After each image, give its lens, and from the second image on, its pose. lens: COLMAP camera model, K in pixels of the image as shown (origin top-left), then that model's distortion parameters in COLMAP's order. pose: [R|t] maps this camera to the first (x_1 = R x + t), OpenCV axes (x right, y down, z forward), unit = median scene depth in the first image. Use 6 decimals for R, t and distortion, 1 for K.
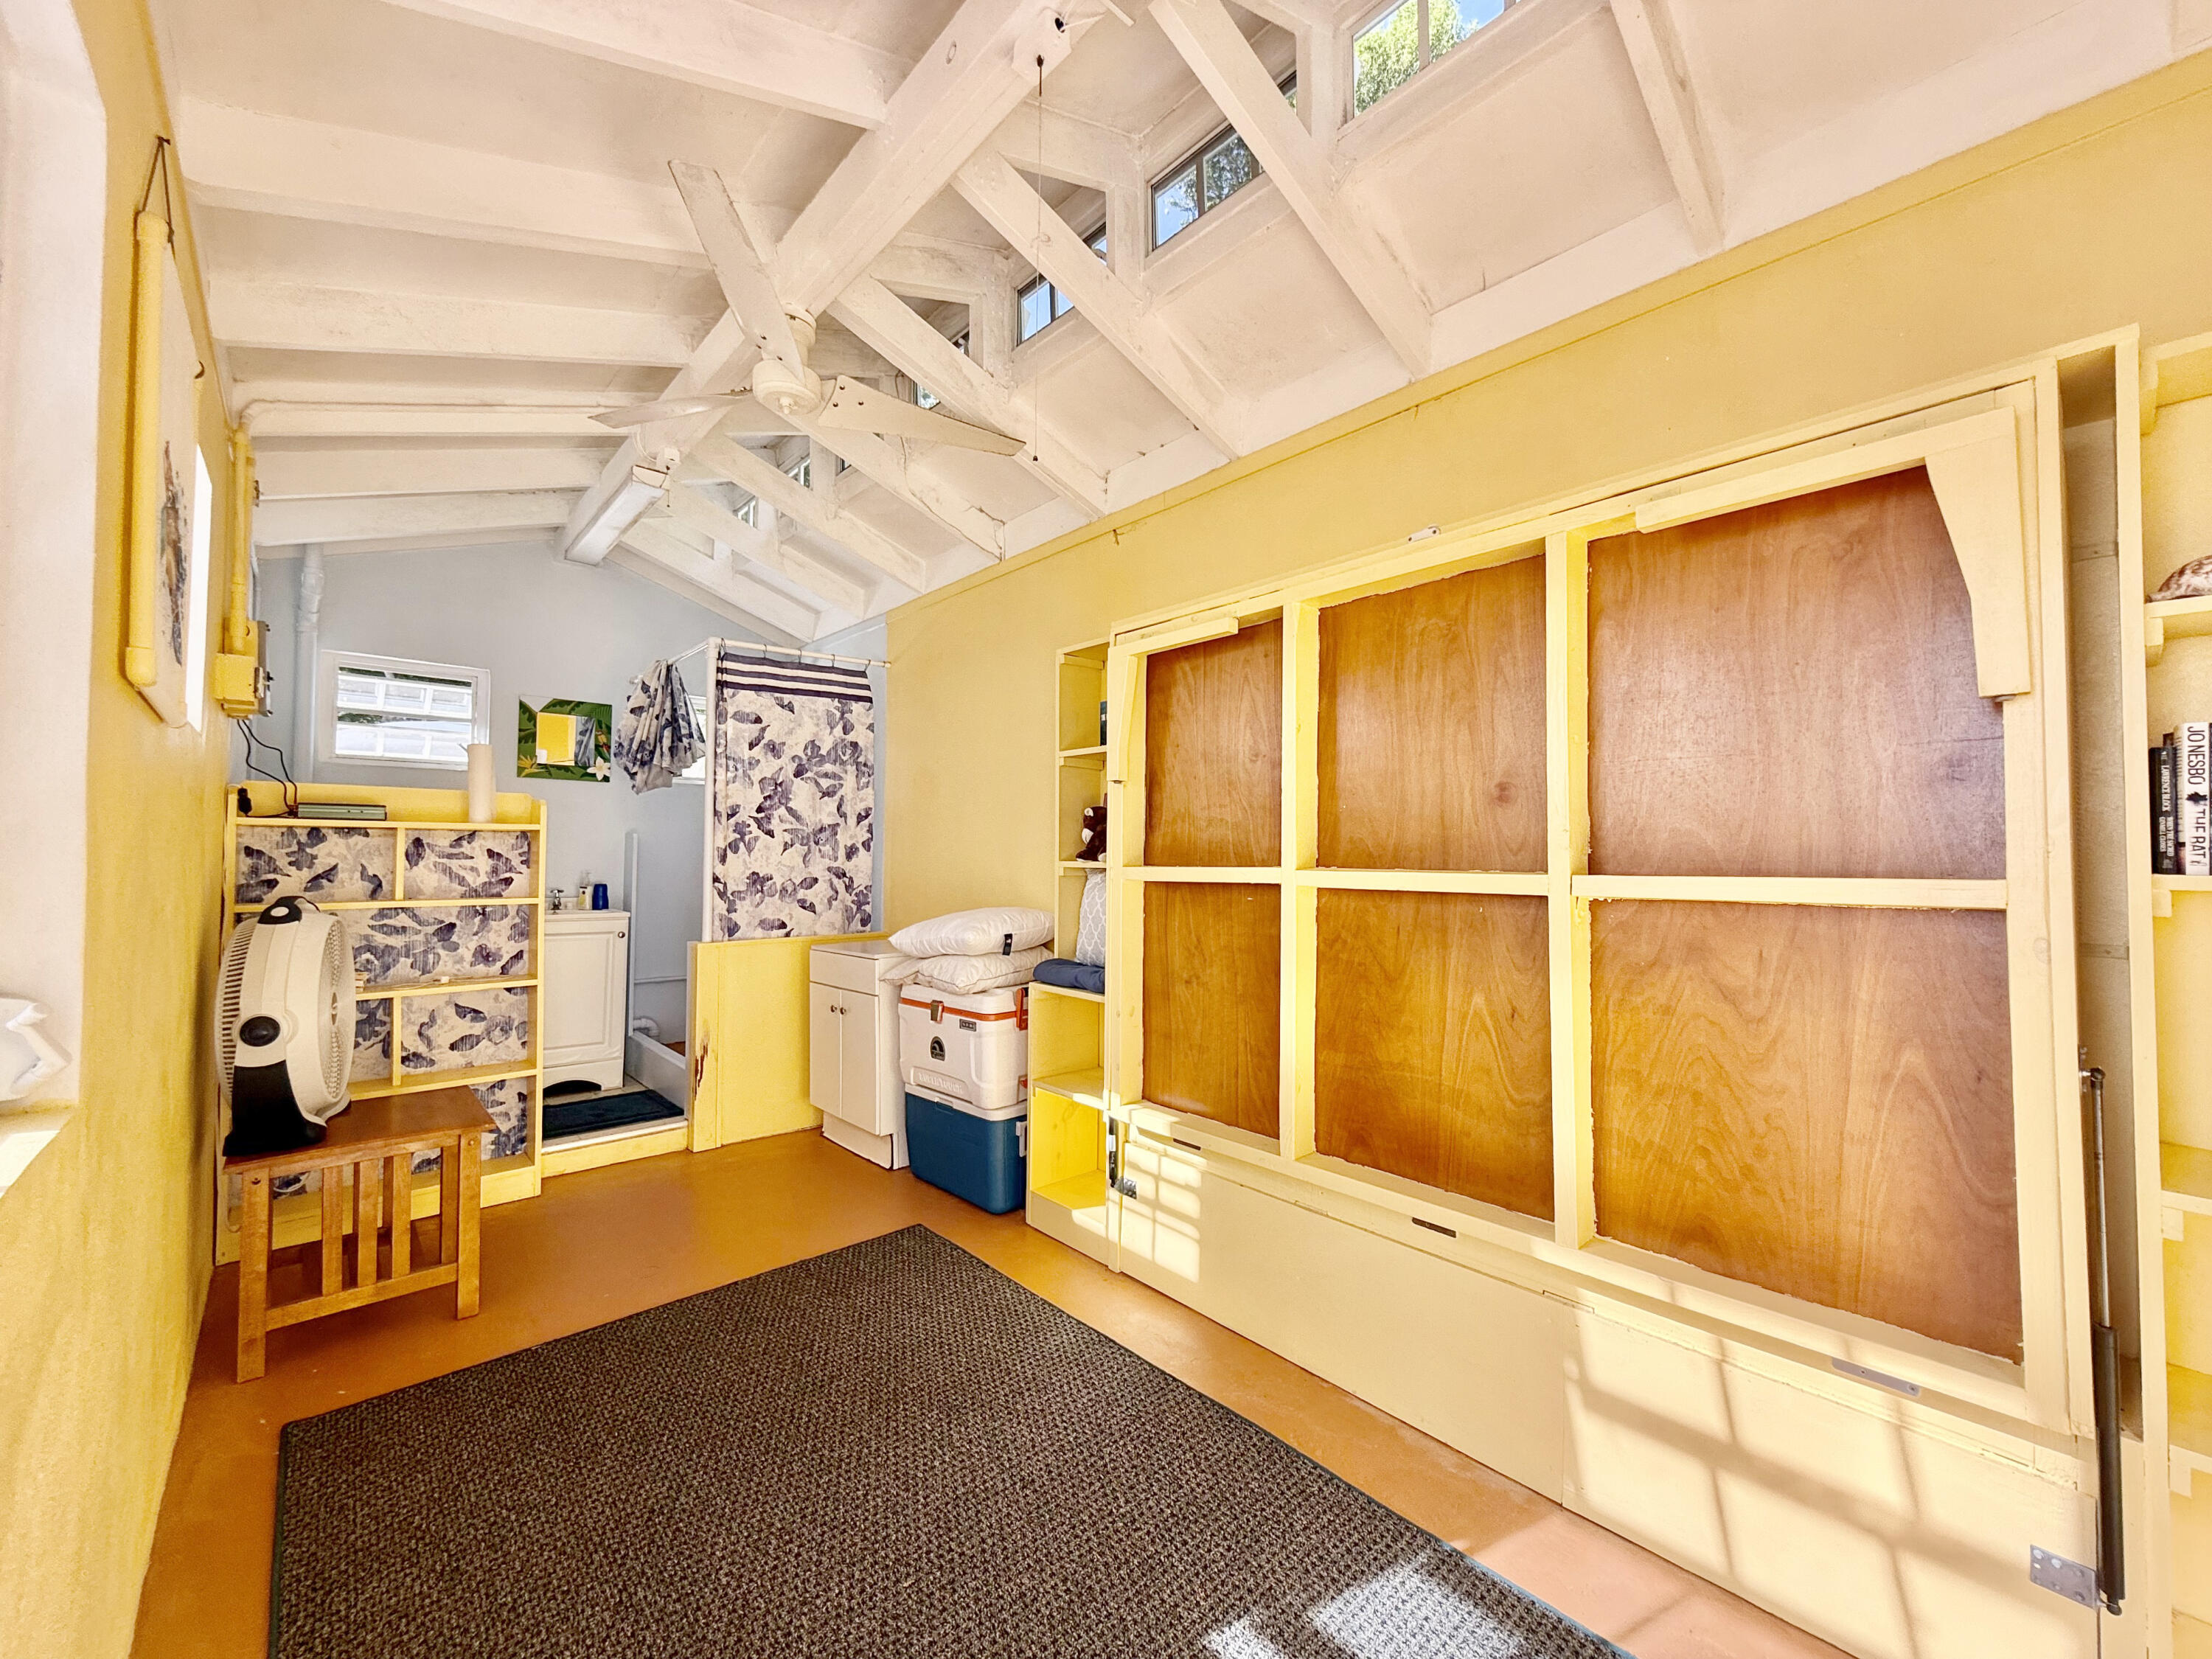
lens RADIAL K [[874.3, 0, 1110.4], [0, 874.3, 826.2], [0, 0, 1]] dist [-0.000009, 0.000000]
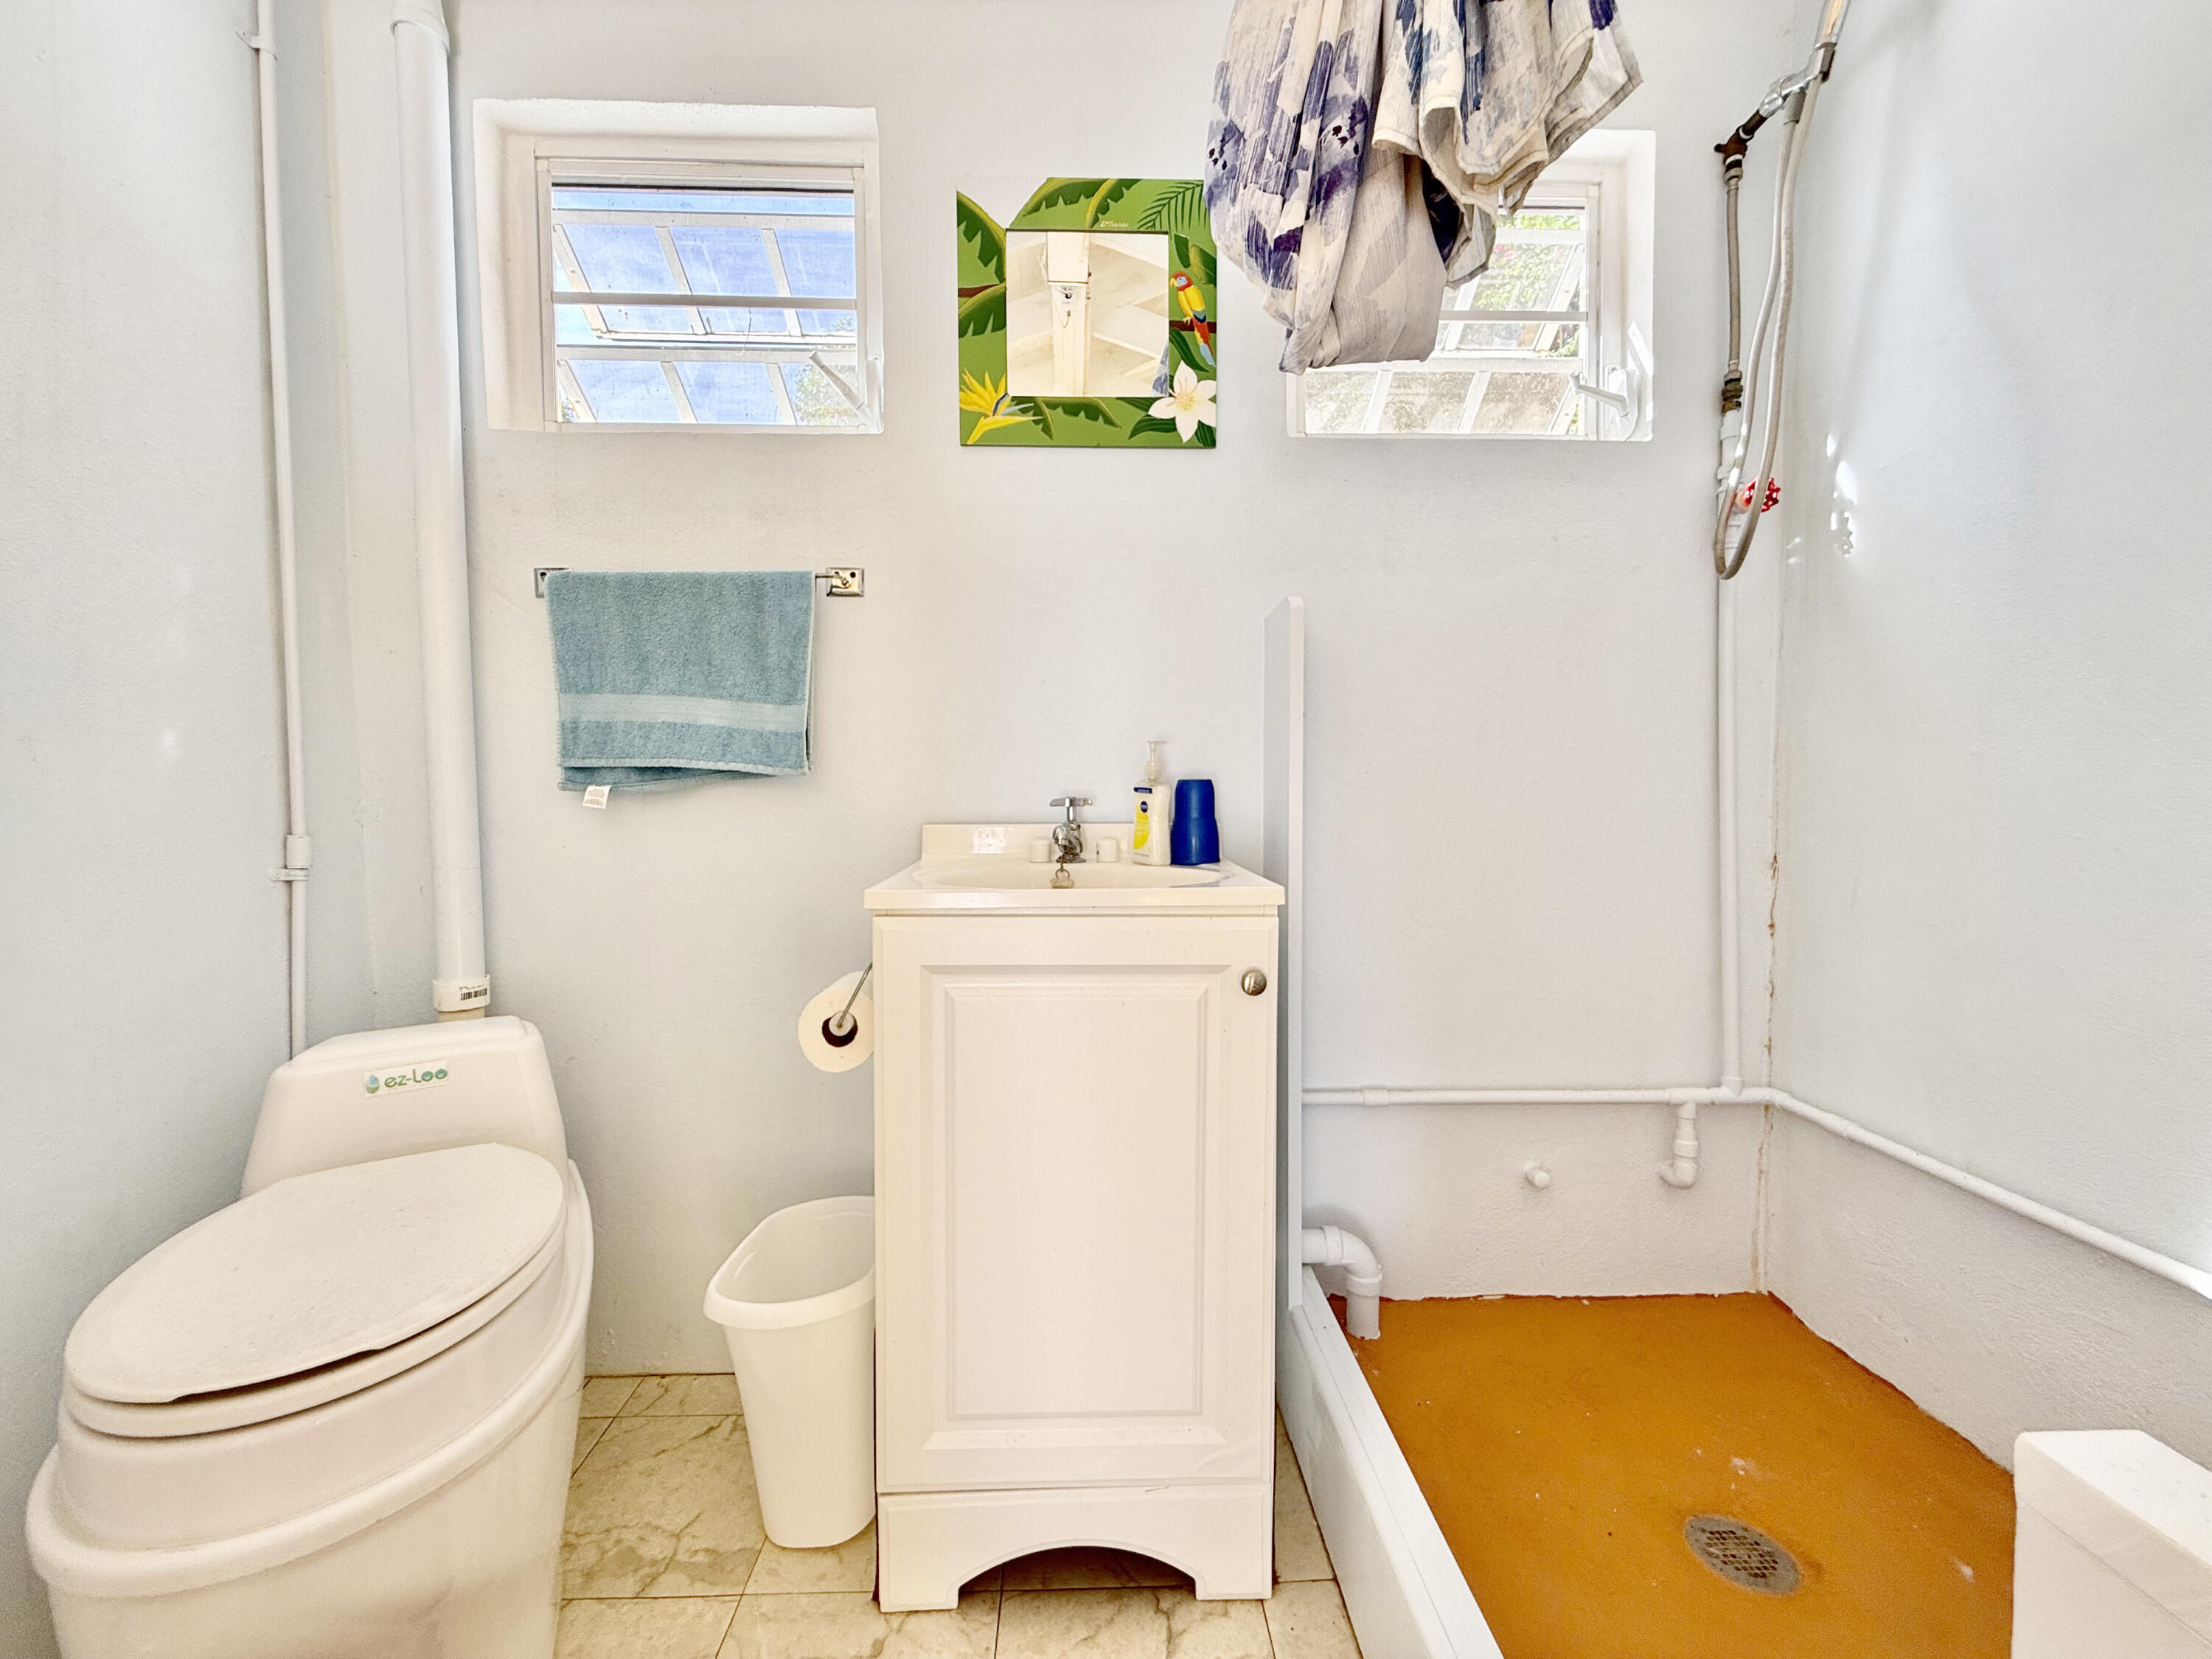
lens RADIAL K [[874.3, 0, 1103.3], [0, 874.3, 818.1], [0, 0, 1]] dist [-0.000009, 0.000000]
pose [[0.759532, 0.009332, -0.650402, -0.419122], [0.031715, 0.998177, 0.051359, 0.063514], [0.649696, -0.059636, 0.757852, 0.764027]]
